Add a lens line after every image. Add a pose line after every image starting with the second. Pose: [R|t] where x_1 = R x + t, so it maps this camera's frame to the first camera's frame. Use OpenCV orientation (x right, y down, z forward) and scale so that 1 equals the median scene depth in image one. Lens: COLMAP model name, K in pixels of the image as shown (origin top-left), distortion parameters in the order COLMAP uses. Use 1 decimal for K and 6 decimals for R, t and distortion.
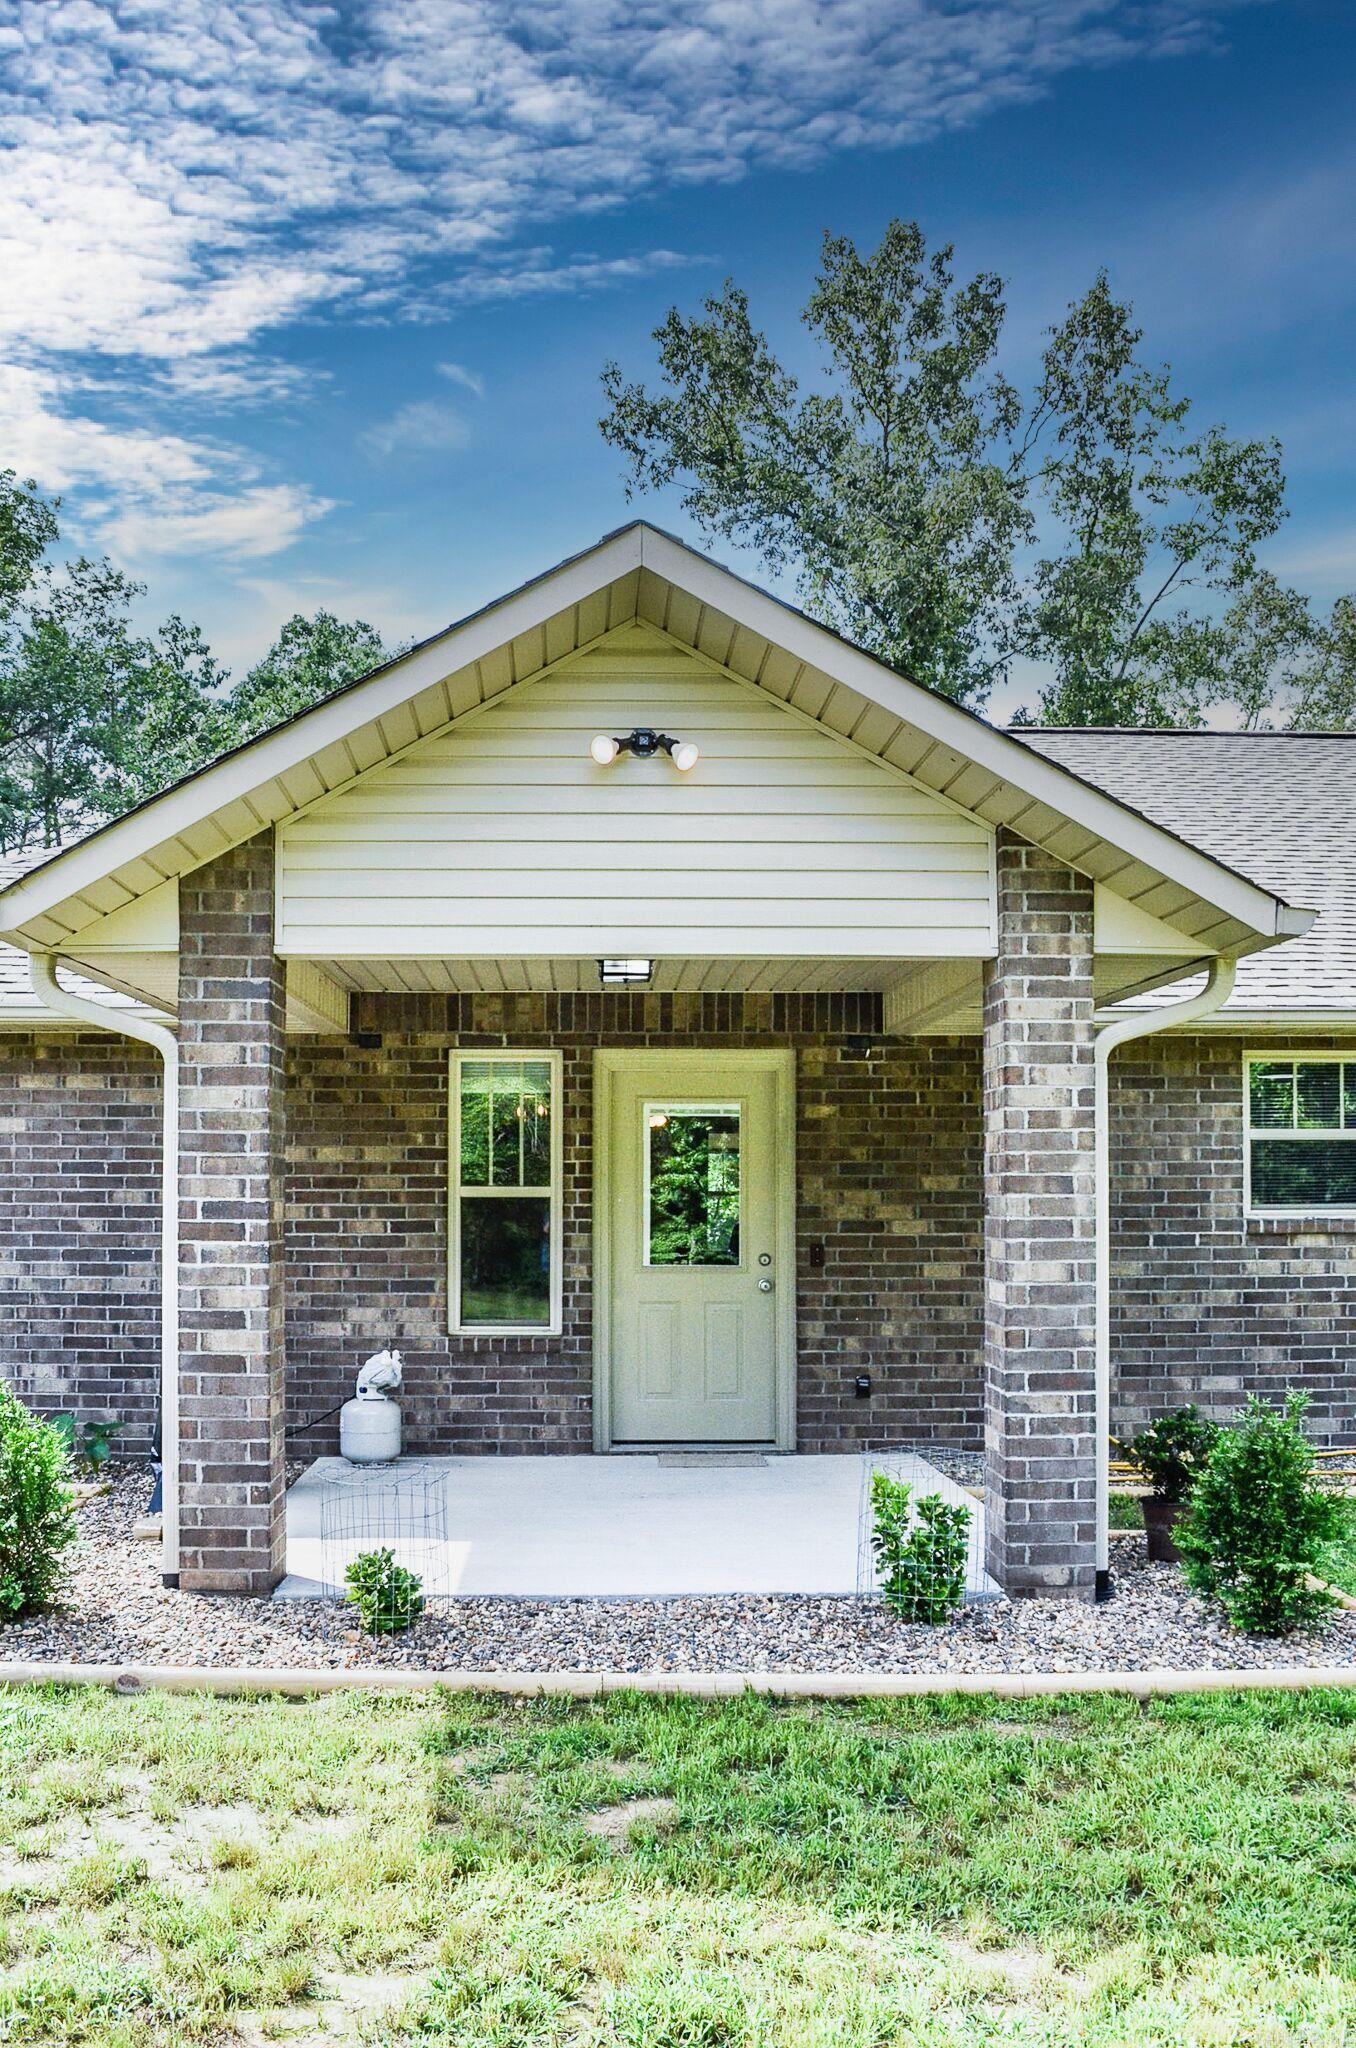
lens RADIAL K [[1642.1, 0, 678.0], [0, 1642.1, 1107.4], [0, 0, 1]] dist [-0.090384, 0.000102]
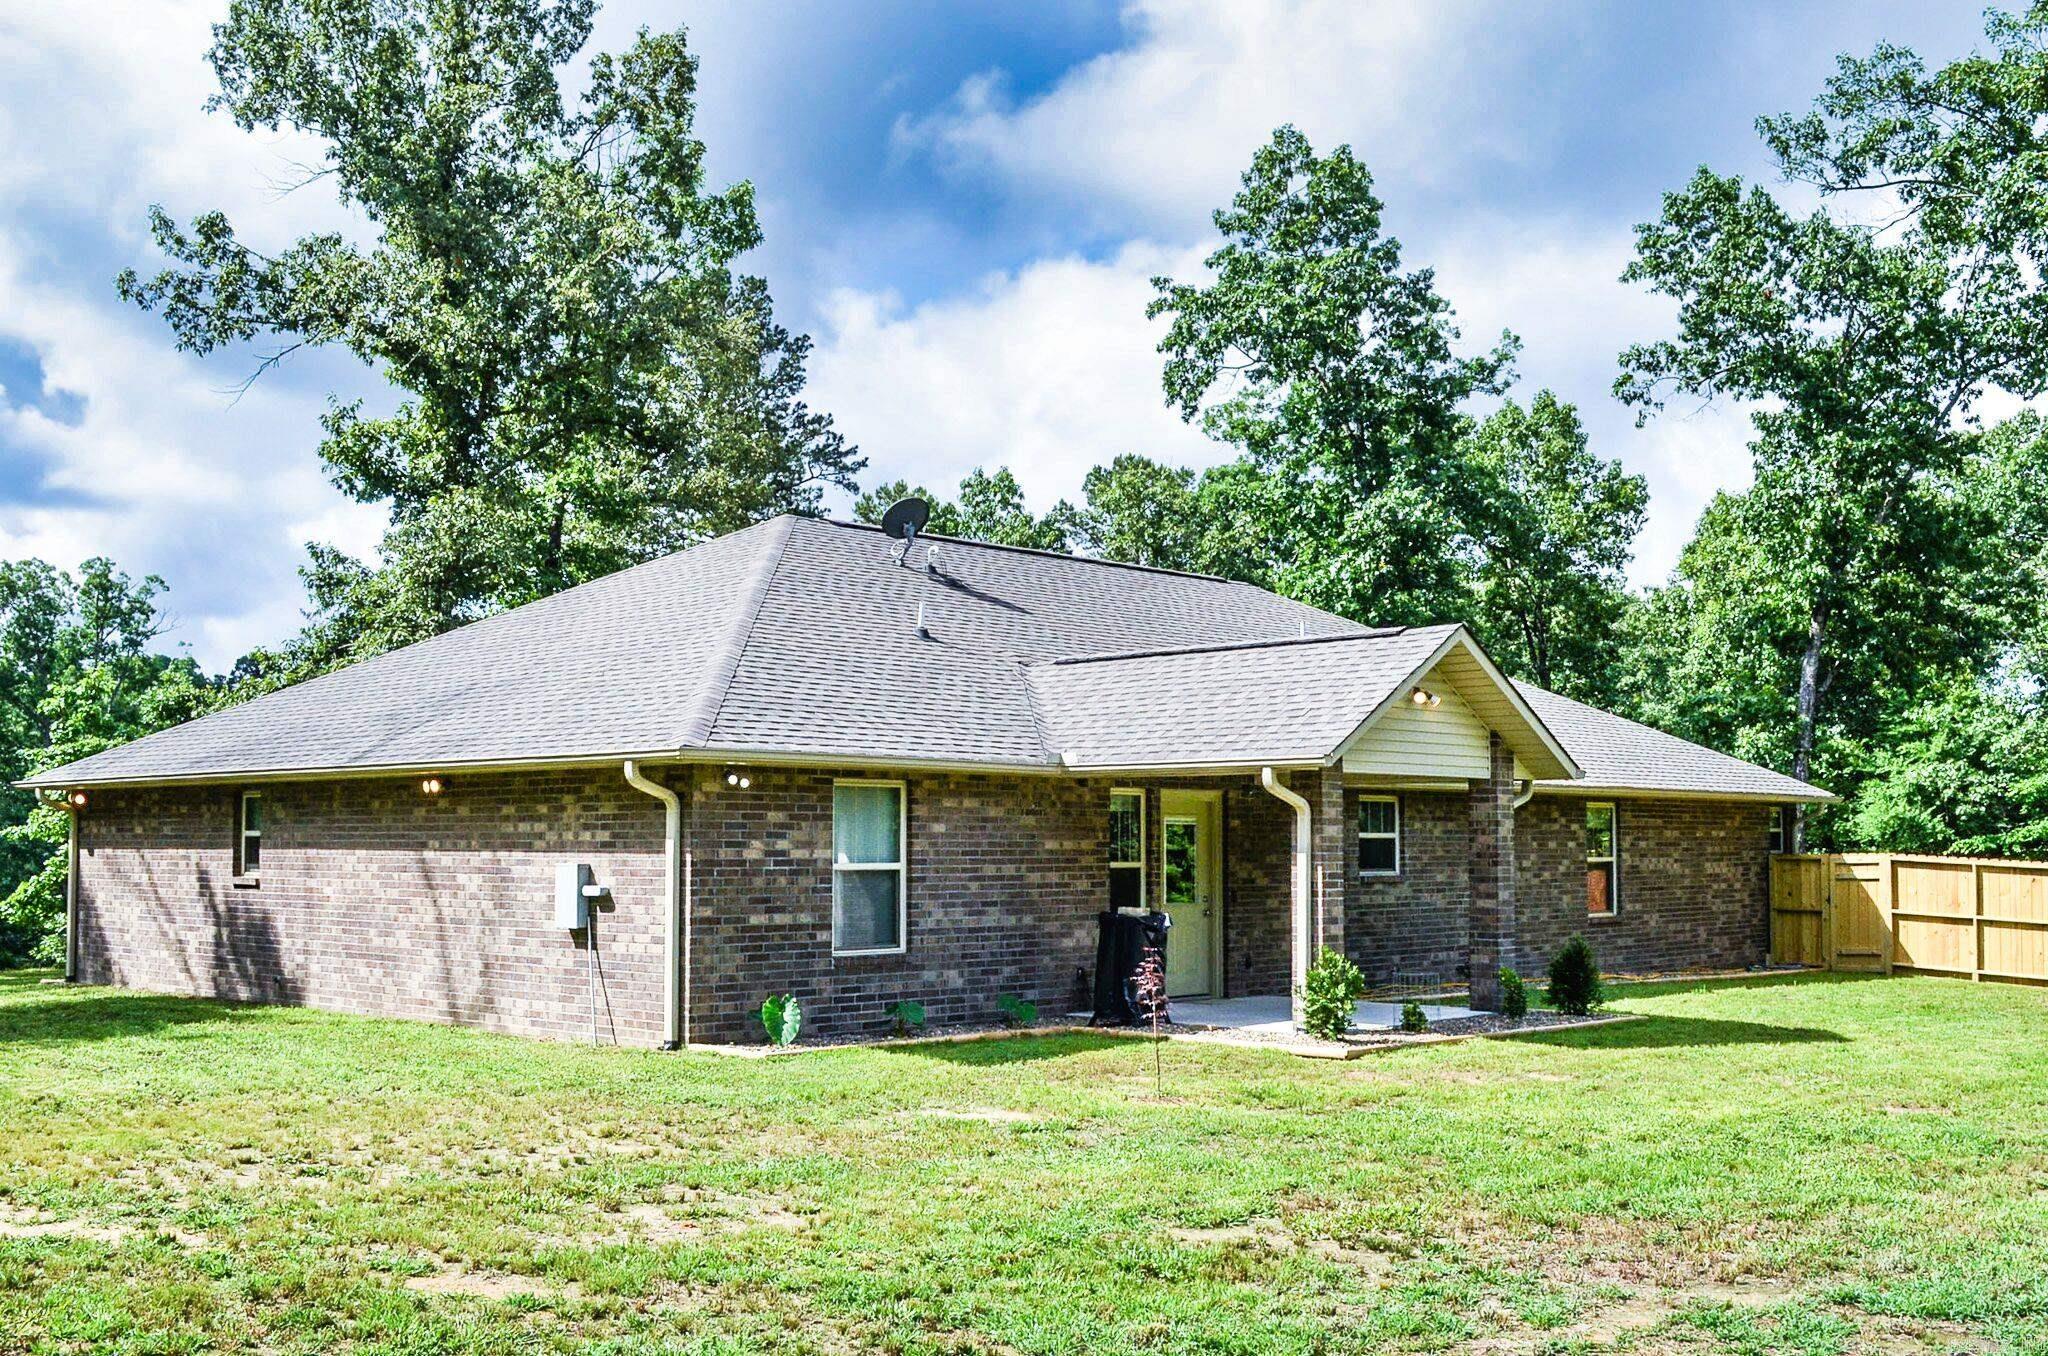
lens RADIAL K [[2133.3, 0, 1026.8], [0, 2133.3, 641.9], [0, 0, 1]] dist [-0.060970, 0.002560]
pose [[0.695298, 0.068819, 0.715419, -1.943876], [-0.038816, 0.997548, -0.058235, -0.055992], [-0.717673, 0.012721, 0.696264, -0.606997]]
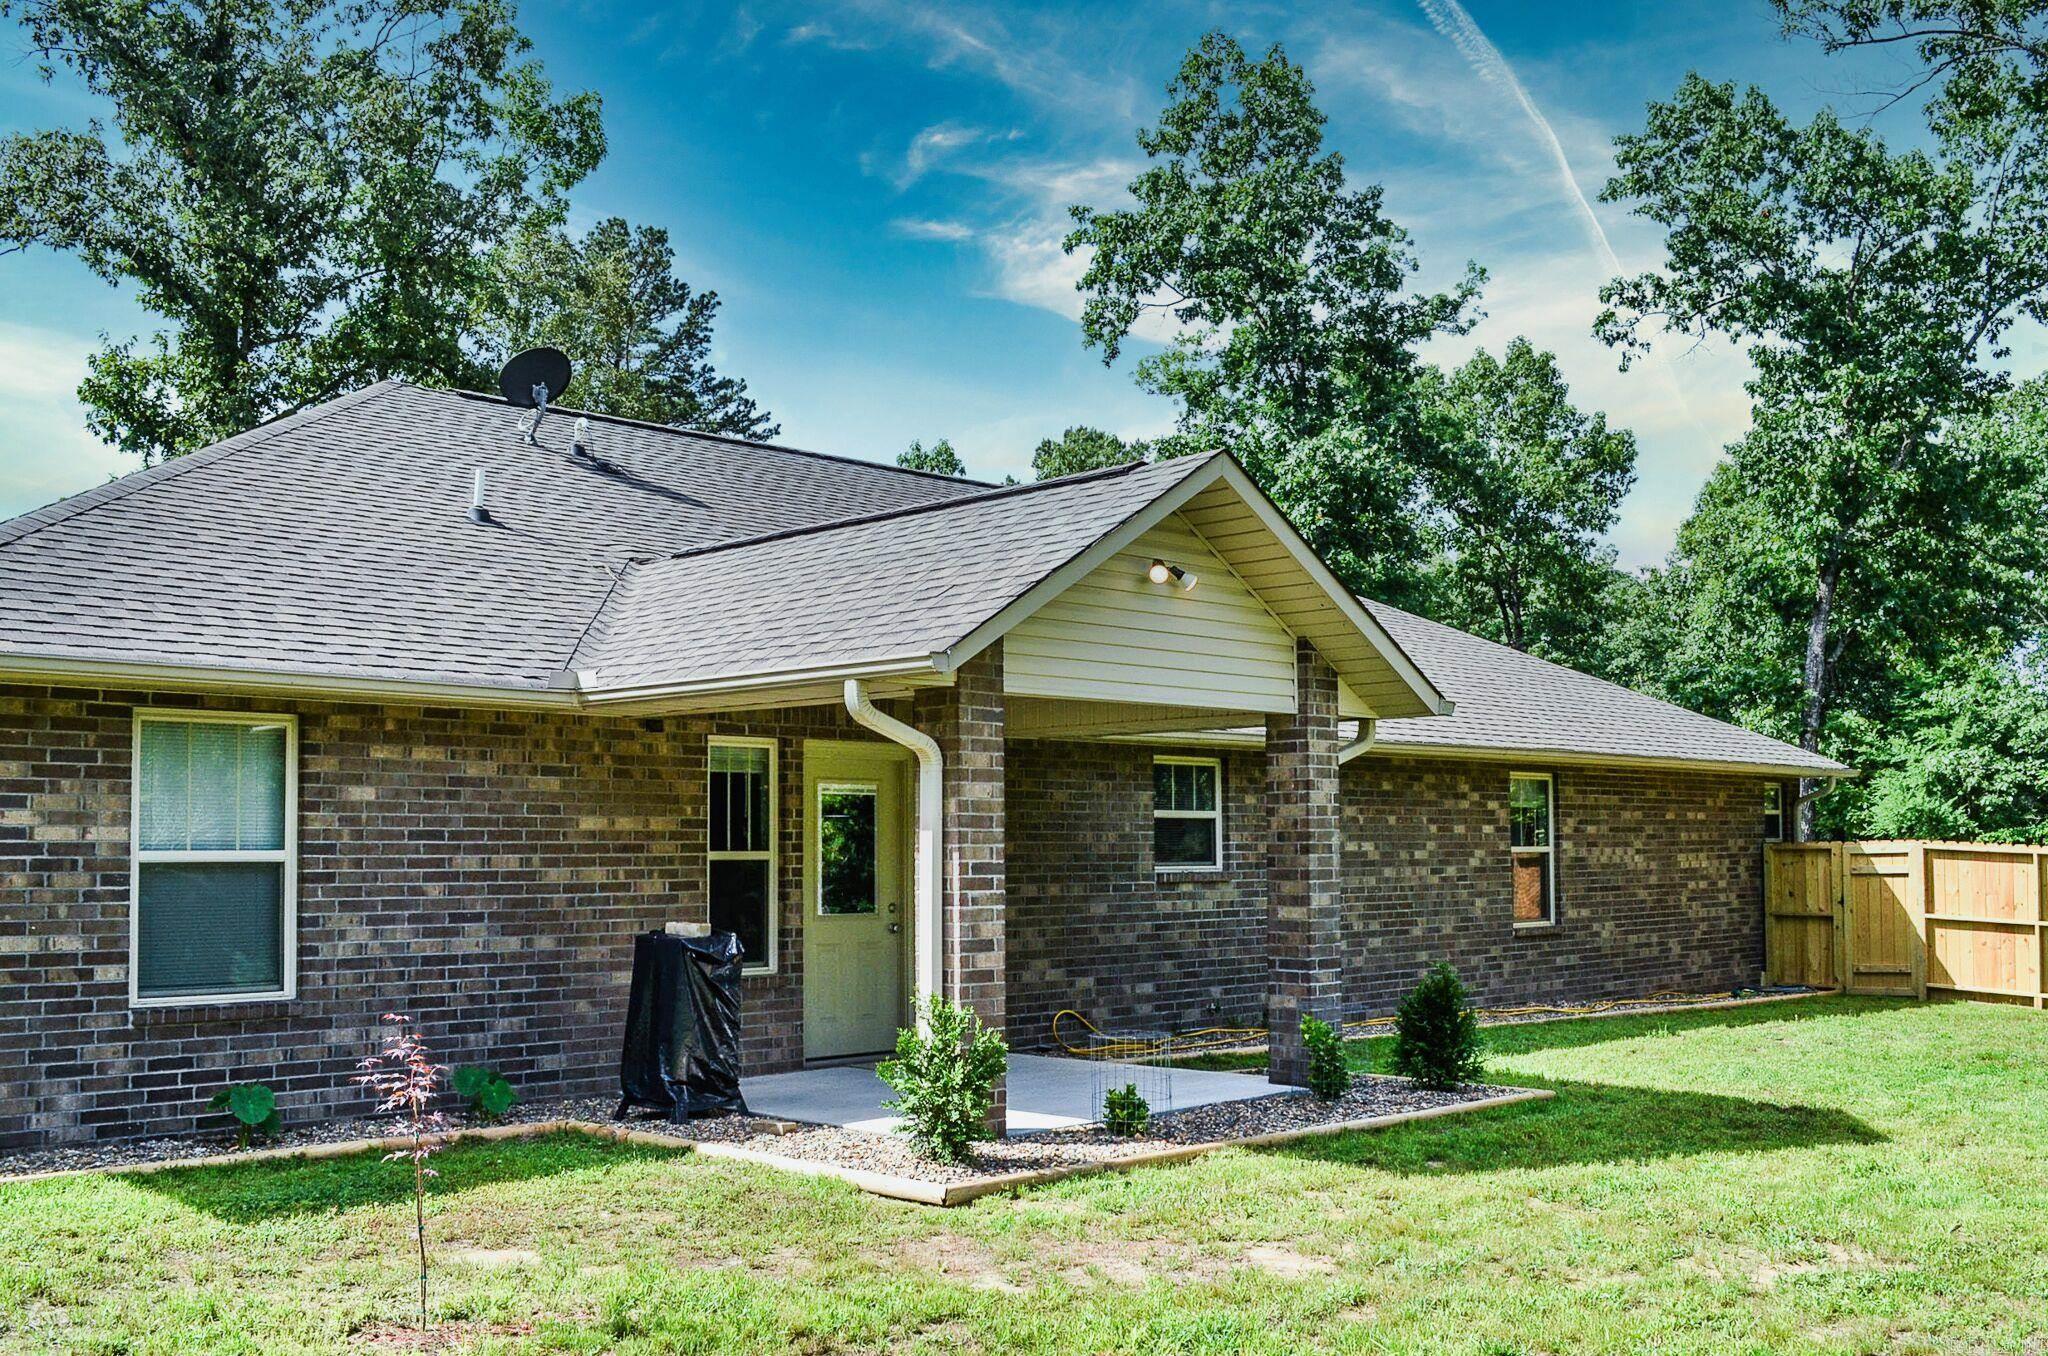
lens RADIAL K [[2032.2, 0, 1024.0], [0, 2032.2, 678.0], [0, 0, 1]] dist [-0.059712, -0.001784]
pose [[0.711509, 0.055620, 0.700472, -1.012139], [-0.031009, 0.998377, -0.047776, -0.013759], [-0.701992, 0.012272, 0.712079, -0.202712]]
